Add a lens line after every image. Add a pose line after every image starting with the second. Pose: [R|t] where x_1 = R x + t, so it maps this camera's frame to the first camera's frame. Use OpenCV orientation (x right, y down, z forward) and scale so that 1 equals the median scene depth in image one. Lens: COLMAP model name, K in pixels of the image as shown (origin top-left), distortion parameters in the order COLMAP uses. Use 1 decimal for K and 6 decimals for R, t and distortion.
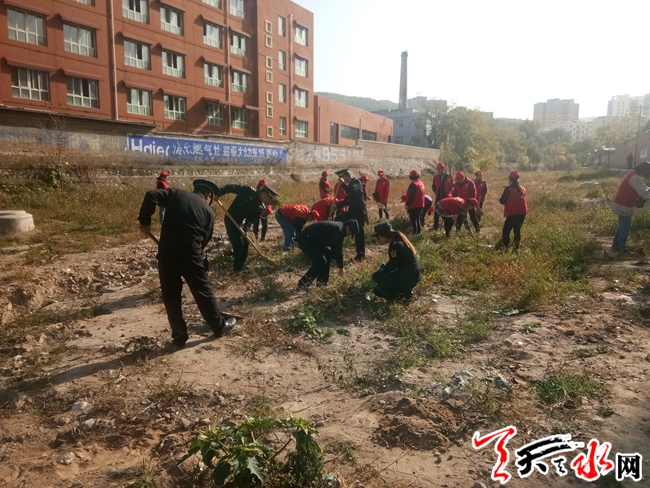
lens RADIAL K [[505.6, 0, 315.0], [0, 505.6, 244.1], [0, 0, 1]] dist [0.105473, -0.146354]
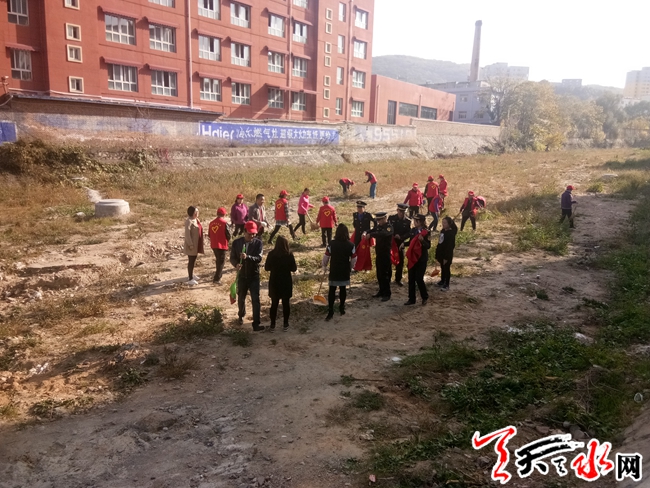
lens RADIAL K [[505.6, 0, 315.0], [0, 505.6, 244.1], [0, 0, 1]] dist [0.105473, -0.146354]
pose [[0.989914, 0.048632, -0.133061, 0.055678], [-0.039851, 0.996898, 0.067877, -0.016974], [0.135949, -0.061889, 0.988781, -0.117417]]
